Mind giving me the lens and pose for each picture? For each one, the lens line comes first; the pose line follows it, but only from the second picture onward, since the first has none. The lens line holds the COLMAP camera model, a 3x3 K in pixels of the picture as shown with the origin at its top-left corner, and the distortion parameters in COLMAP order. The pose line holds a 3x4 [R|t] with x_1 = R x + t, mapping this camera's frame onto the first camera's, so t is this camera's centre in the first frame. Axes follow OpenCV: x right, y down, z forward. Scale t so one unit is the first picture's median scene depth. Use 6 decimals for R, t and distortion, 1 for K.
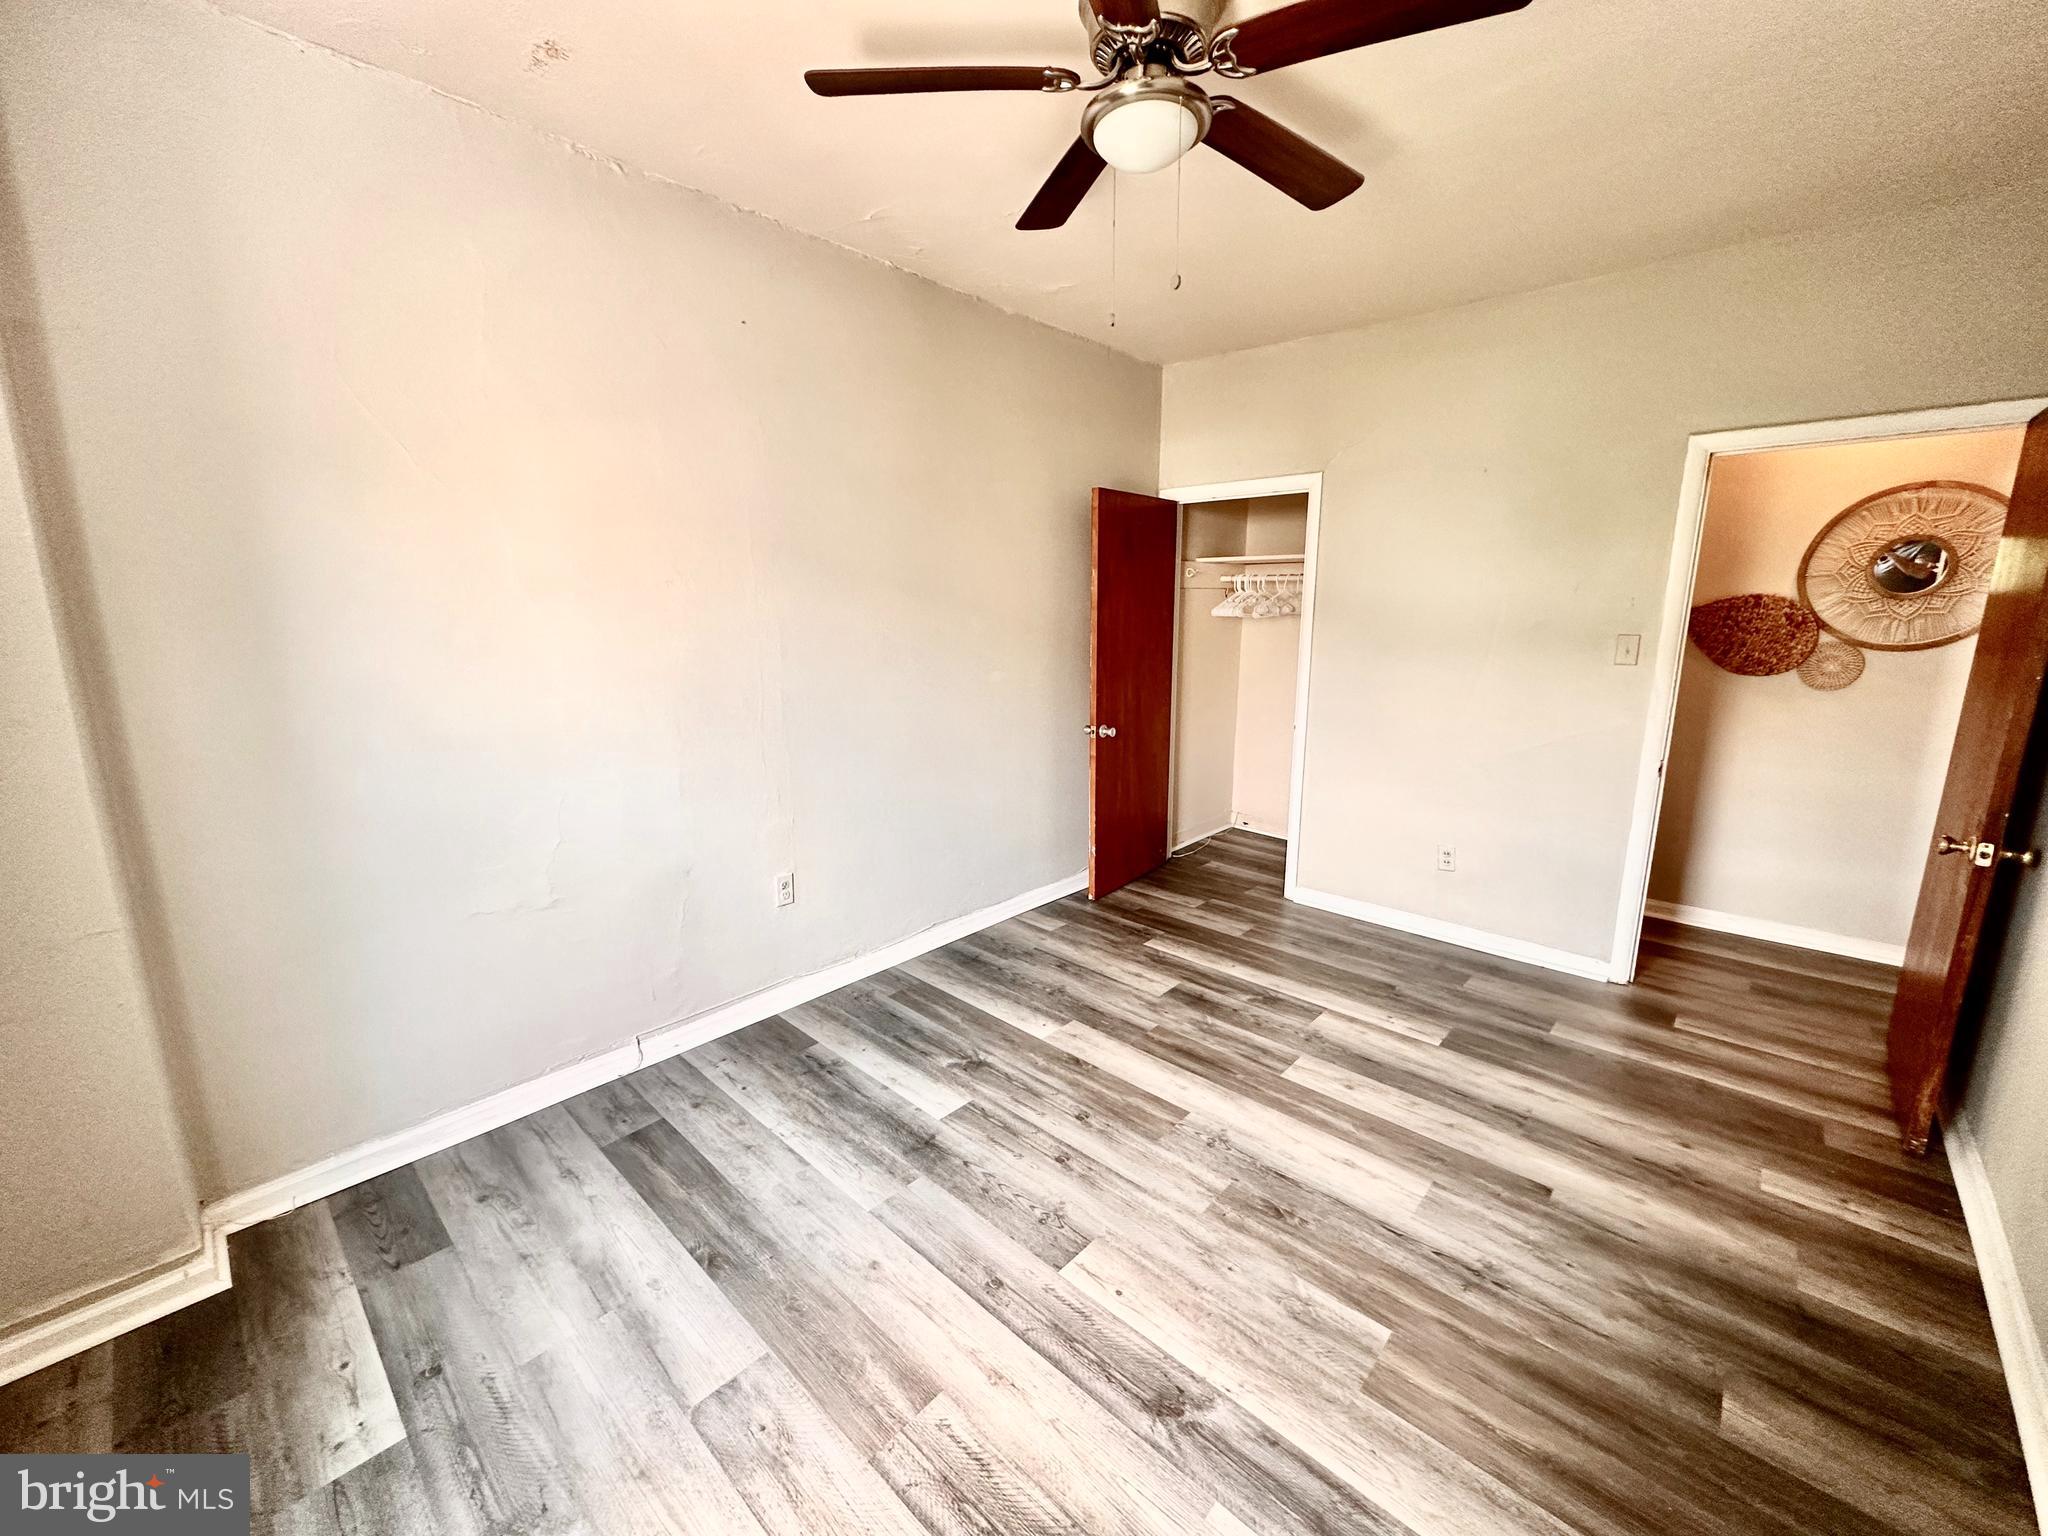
lens RADIAL K [[815.3, 0, 1017.9], [0, 815.3, 764.2], [0, 0, 1]] dist [0.000127, -0.000306]
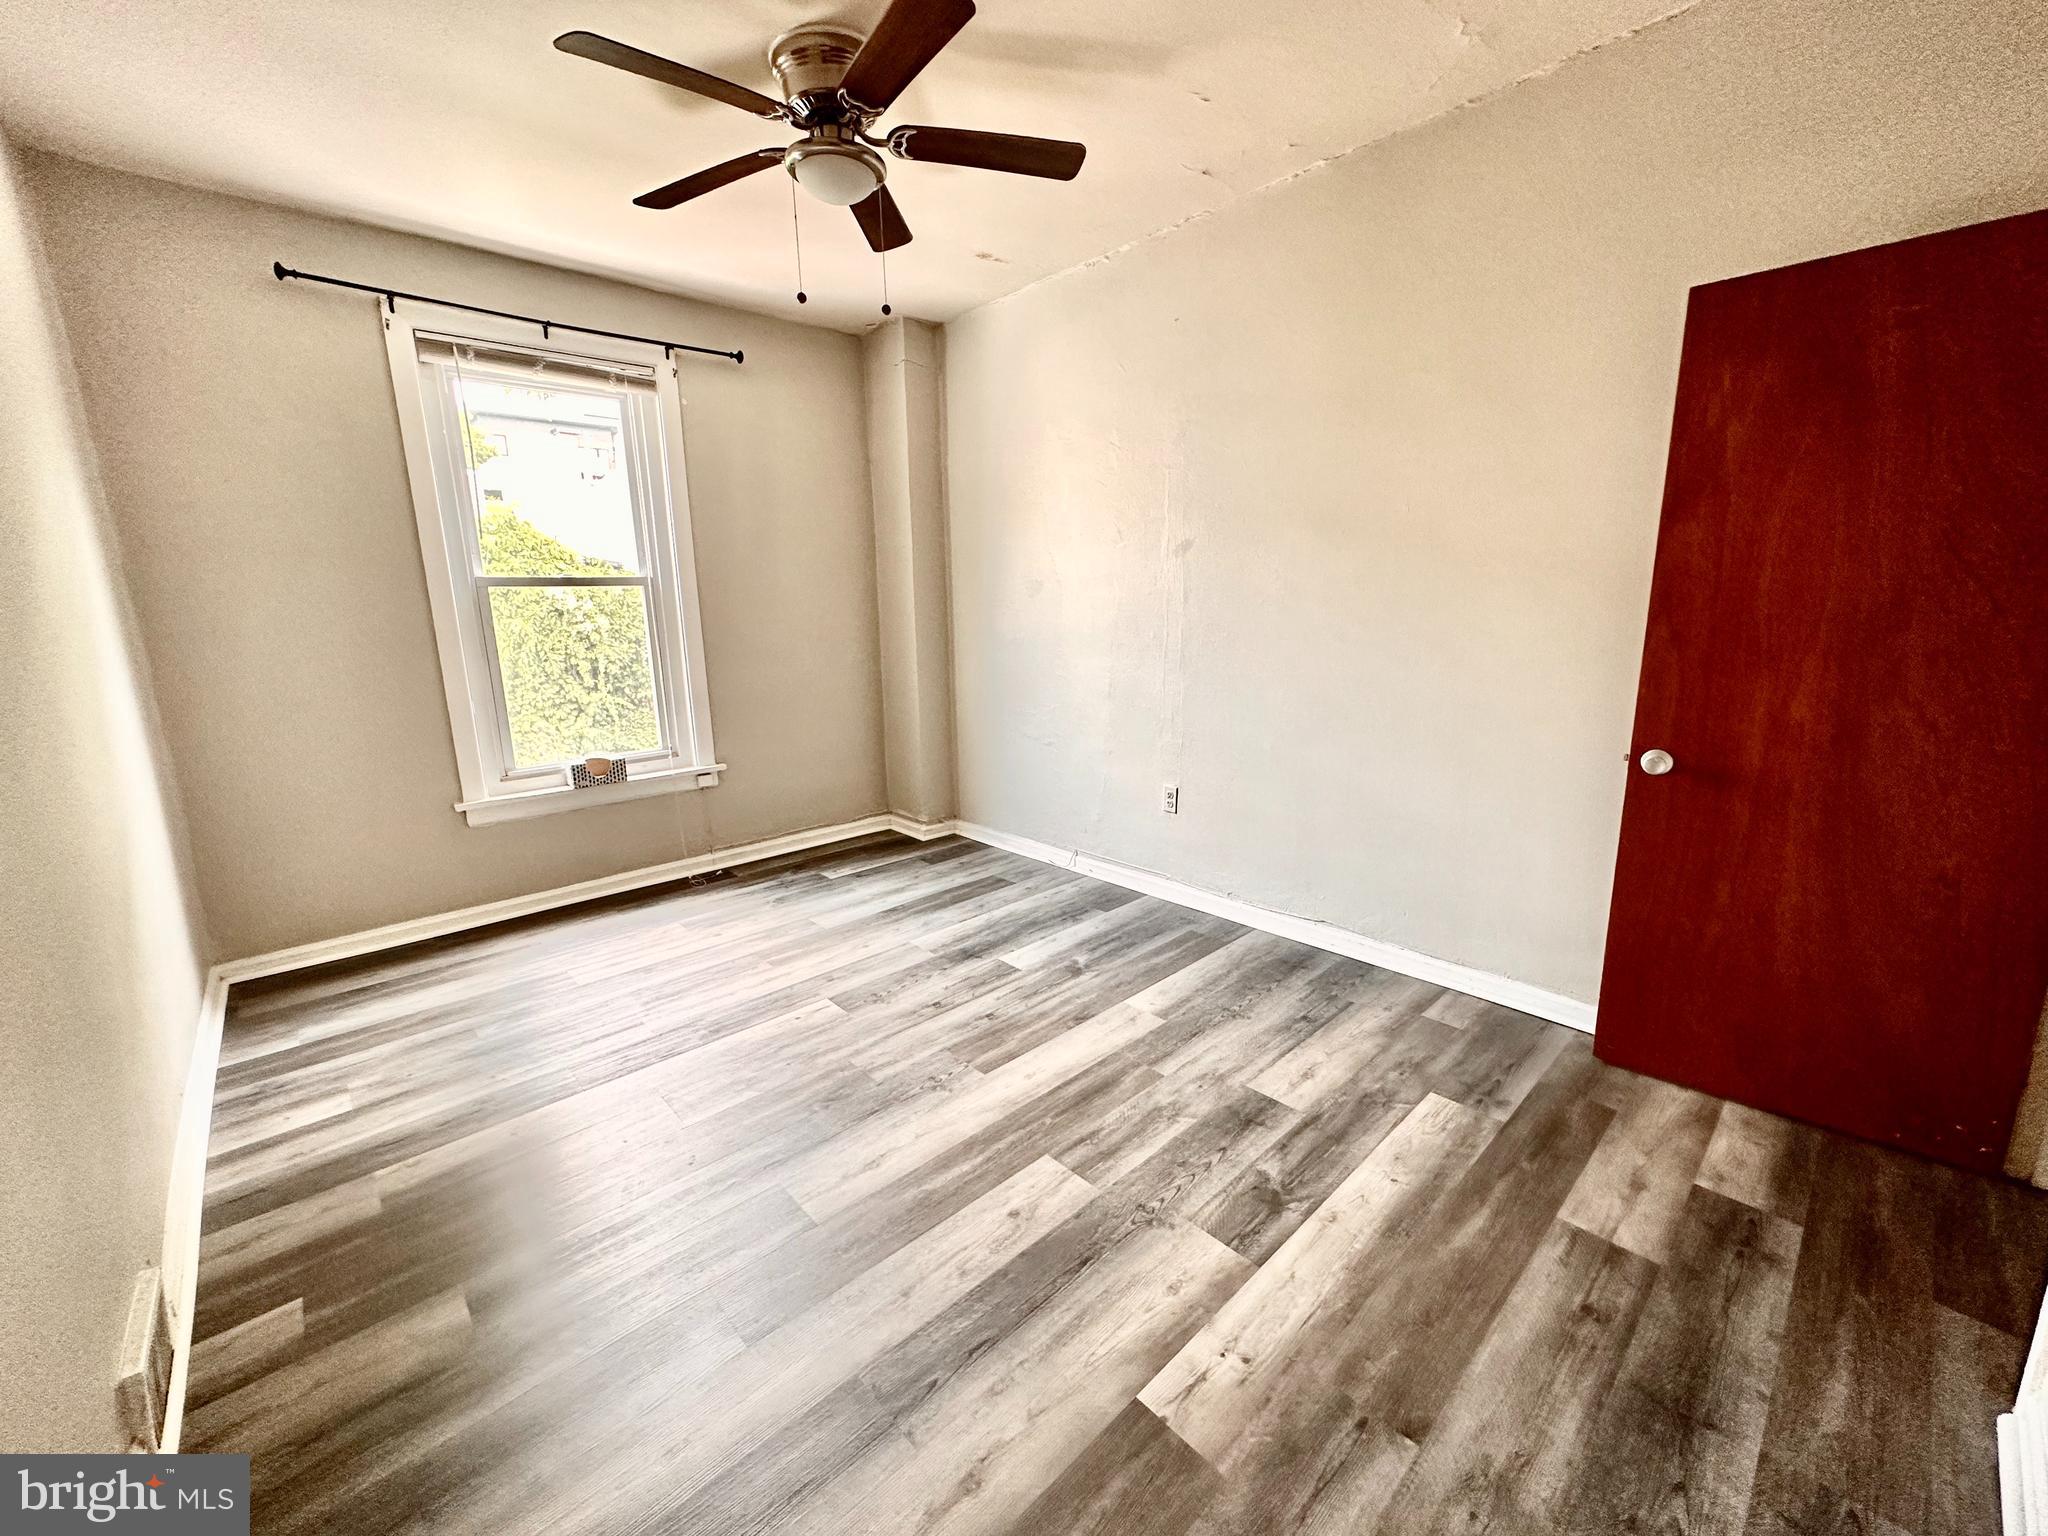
lens RADIAL K [[815.3, 0, 1023.8], [0, 815.3, 768.3], [0, 0, 1]] dist [0.000127, -0.000306]
pose [[-0.081401, 0.200923, -0.976219, 0.919349], [-0.176236, 0.961134, 0.212513, -0.106678], [0.980976, 0.189343, -0.042828, 0.883335]]
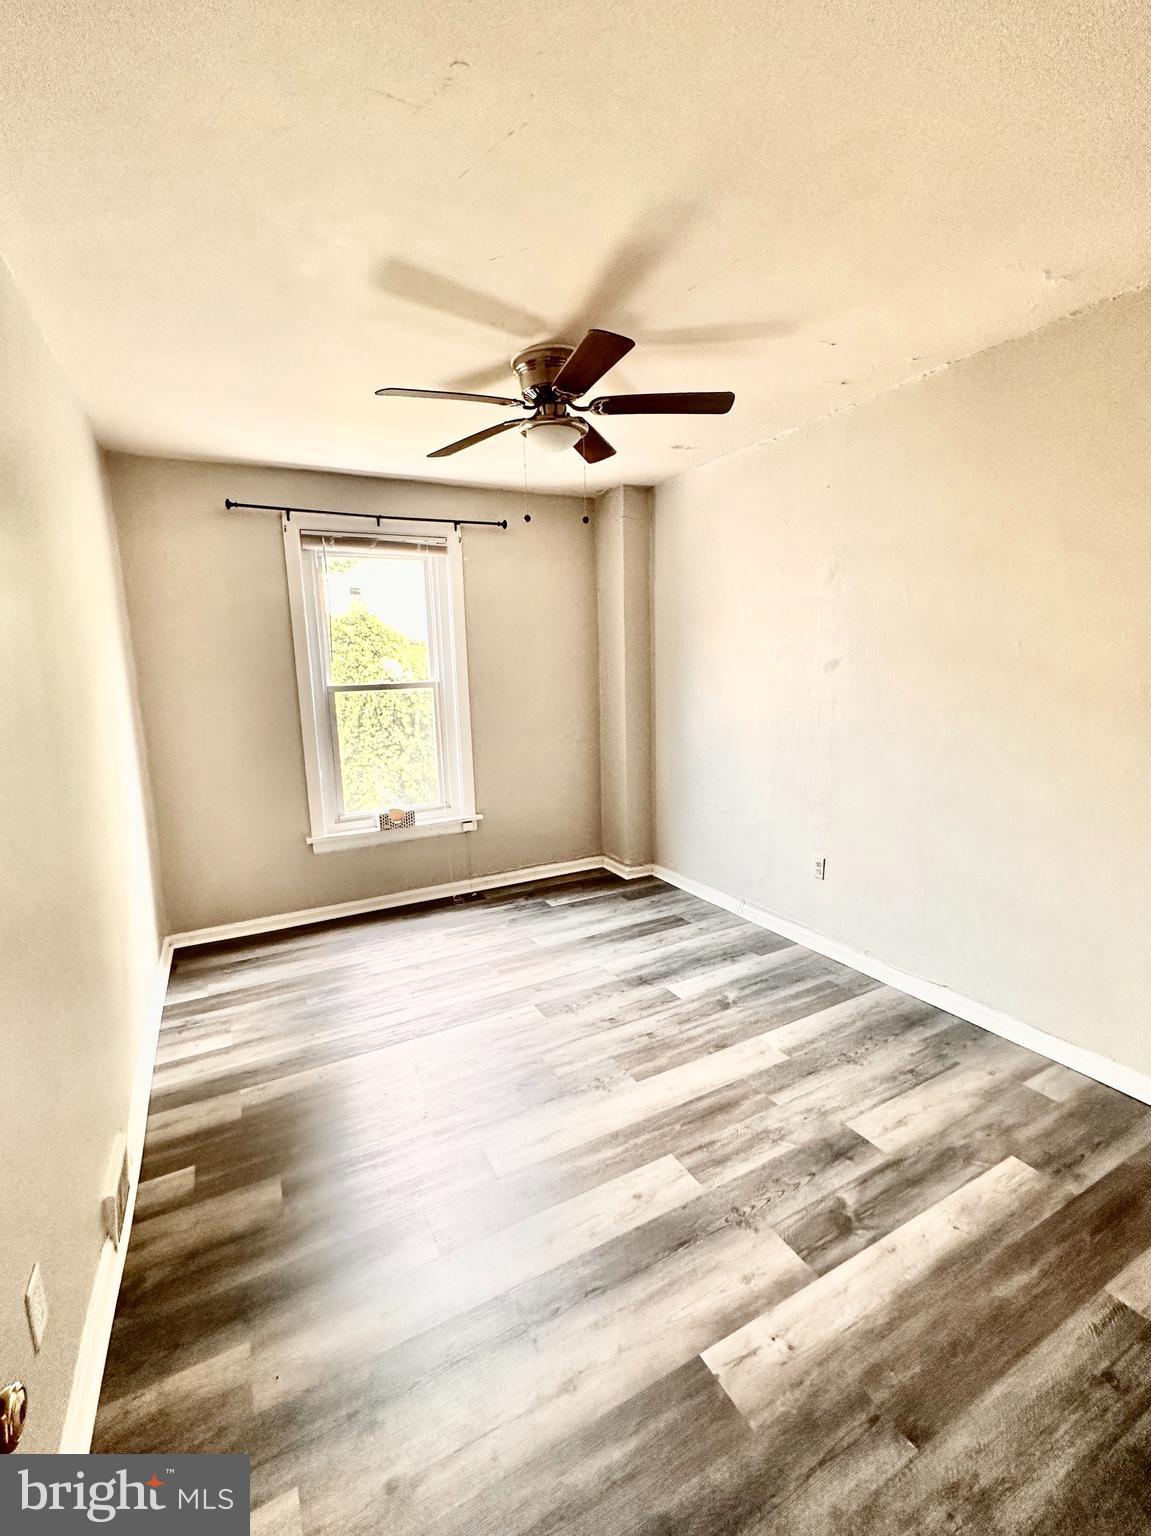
lens RADIAL K [[672.9, 0, 573.4], [0, 672.9, 766.5], [0, 0, 1]] dist [-0.004041, 0.001237]
pose [[-0.329697, 0.151547, -0.931844, 0.979556], [-0.158557, 0.964124, 0.212896, -0.209904], [0.930677, 0.217942, -0.293839, 0.960492]]
